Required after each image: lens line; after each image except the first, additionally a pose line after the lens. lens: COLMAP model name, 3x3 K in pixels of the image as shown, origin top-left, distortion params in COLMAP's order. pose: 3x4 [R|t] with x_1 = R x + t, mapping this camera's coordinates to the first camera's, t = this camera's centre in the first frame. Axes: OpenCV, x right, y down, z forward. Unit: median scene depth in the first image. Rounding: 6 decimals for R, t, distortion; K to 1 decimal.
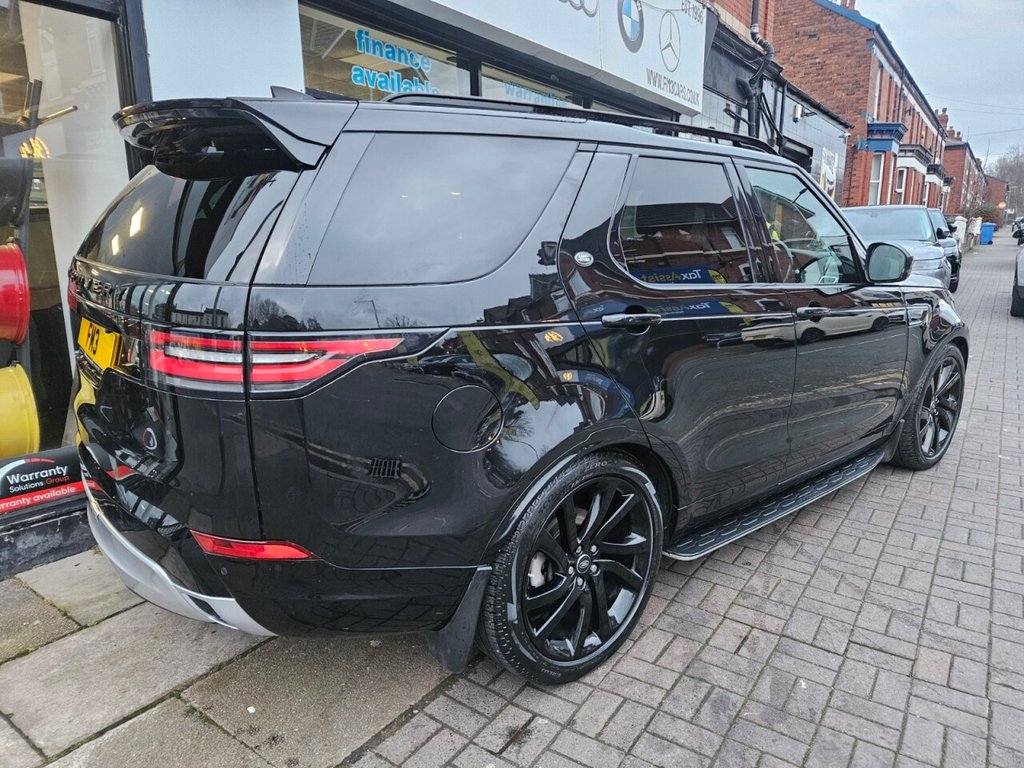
lens RADIAL K [[677.0, 0, 516.4], [0, 677.0, 379.3], [0, 0, 1]] dist [0.071580, -0.057993]
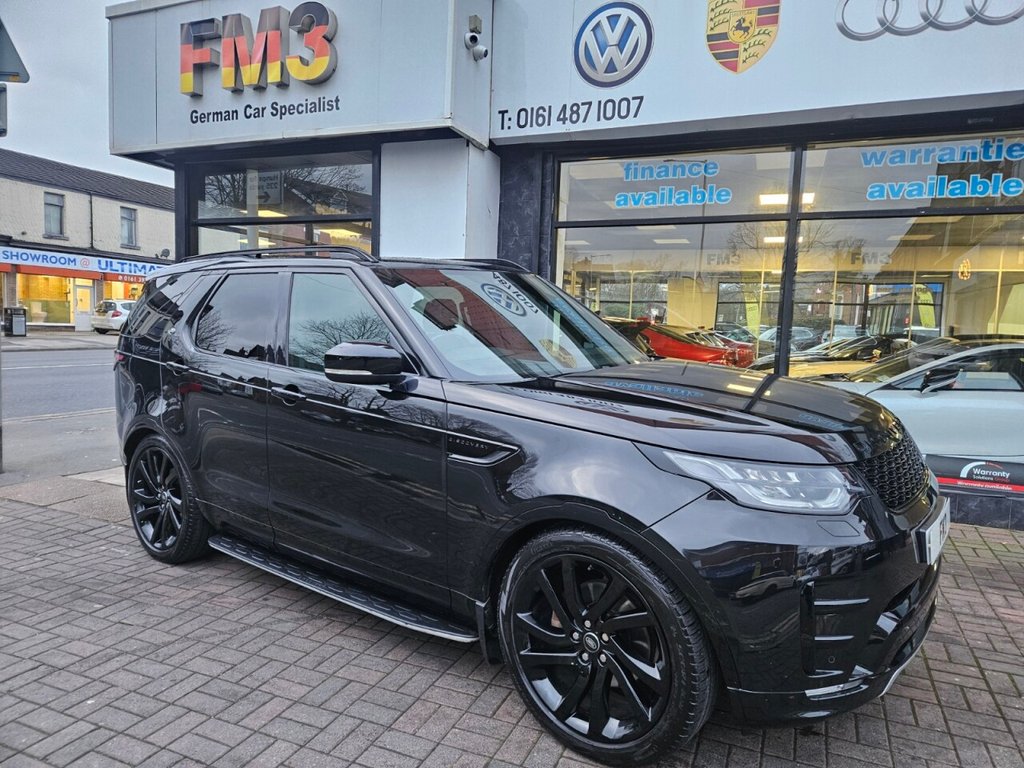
lens RADIAL K [[673.4, 0, 524.9], [0, 673.4, 377.6], [0, 0, 1]] dist [0.072236, -0.056567]
pose [[0.212841, 0.088526, -0.973068, 1.498844], [-0.229173, 0.972630, 0.038359, -0.242211], [0.949831, 0.214837, 0.227303, 1.044518]]
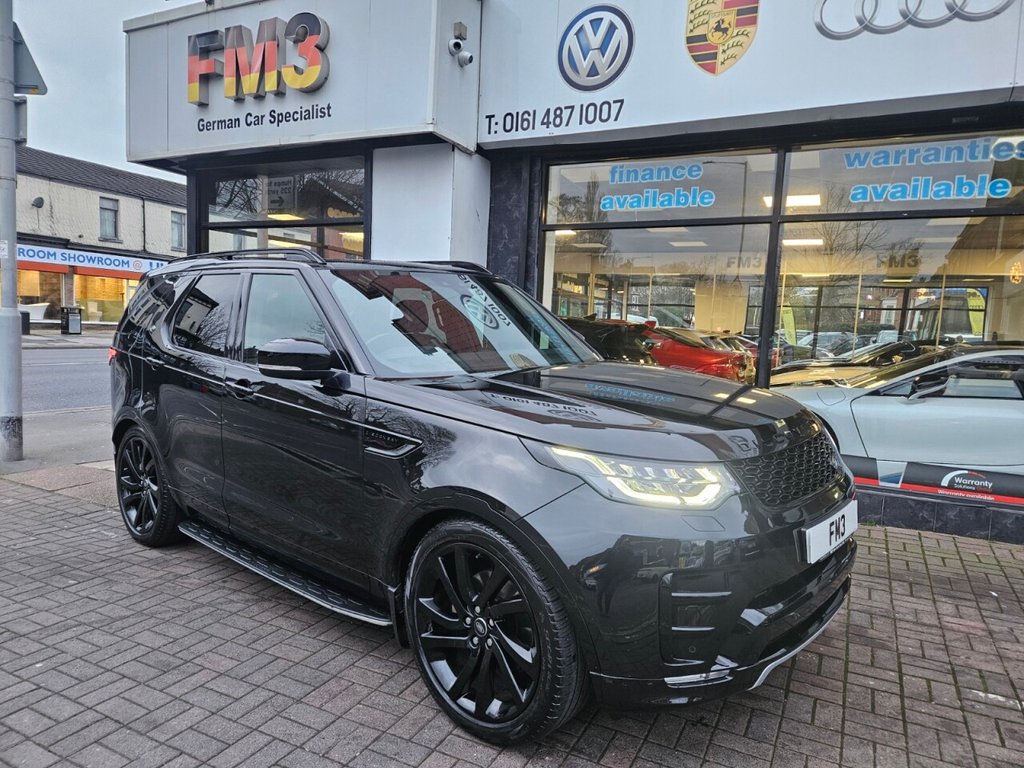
lens RADIAL K [[673.0, 0, 517.5], [0, 673.0, 386.4], [0, 0, 1]] dist [0.073139, -0.057282]
pose [[0.141534, 0.099637, -0.984906, 1.562443], [-0.240009, 0.968691, 0.063507, -0.276301], [0.960398, 0.227398, 0.161017, 1.197784]]
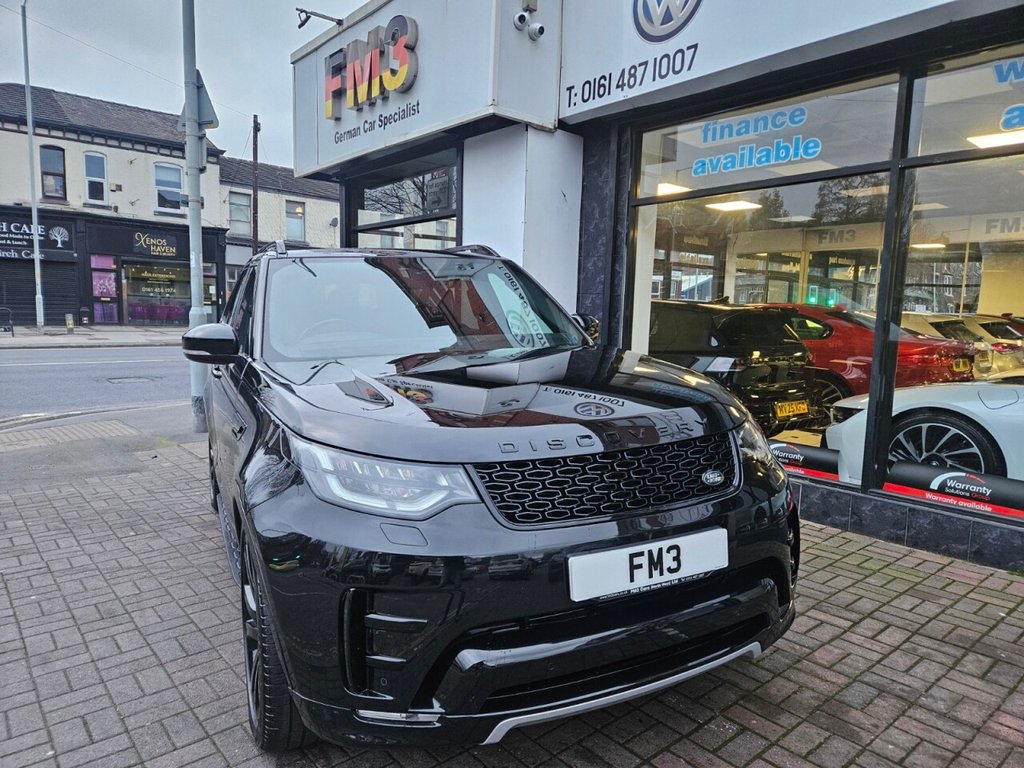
lens RADIAL K [[675.8, 0, 506.2], [0, 675.8, 386.7], [0, 0, 1]] dist [0.069187, -0.052453]
pose [[-0.256633, 0.107949, -0.960462, 1.443662], [-0.211886, 0.963285, 0.164882, -0.378425], [0.942997, 0.245822, -0.224338, 1.703689]]
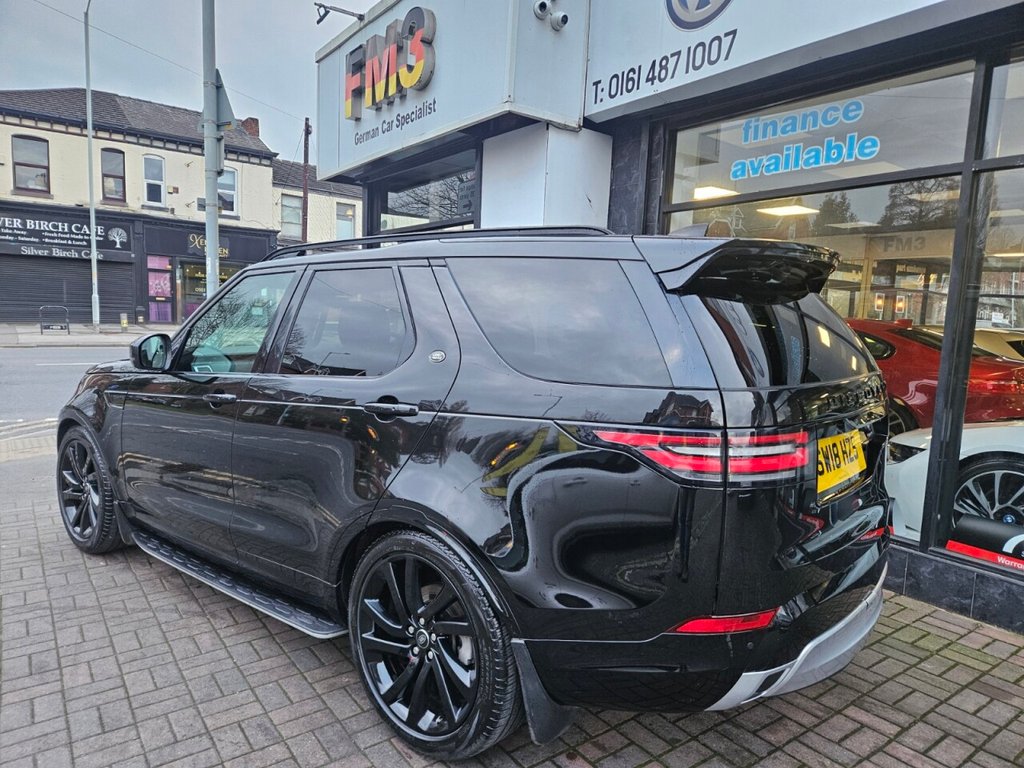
lens RADIAL K [[678.0, 0, 508.2], [0, 678.0, 386.9], [0, 0, 1]] dist [0.069724, -0.055962]
pose [[-0.327464, 0.098465, -0.939719, 1.267805], [-0.221483, 0.958846, 0.177649, -0.422263], [0.918538, 0.266305, -0.292180, 1.744828]]
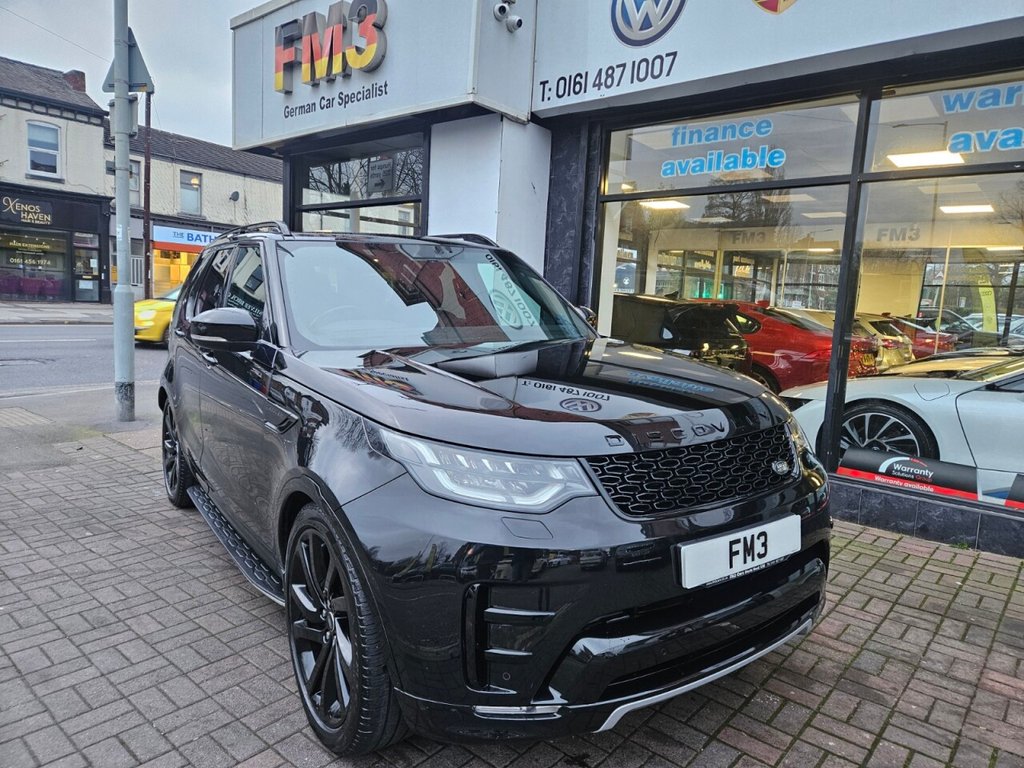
lens RADIAL K [[674.9, 0, 520.4], [0, 674.9, 373.4], [0, 0, 1]] dist [0.070643, -0.054371]
pose [[-0.095277, 0.106962, -0.989688, 1.484449], [-0.245955, 0.960856, 0.127524, -0.343179], [0.964587, 0.255568, -0.065240, 1.520321]]
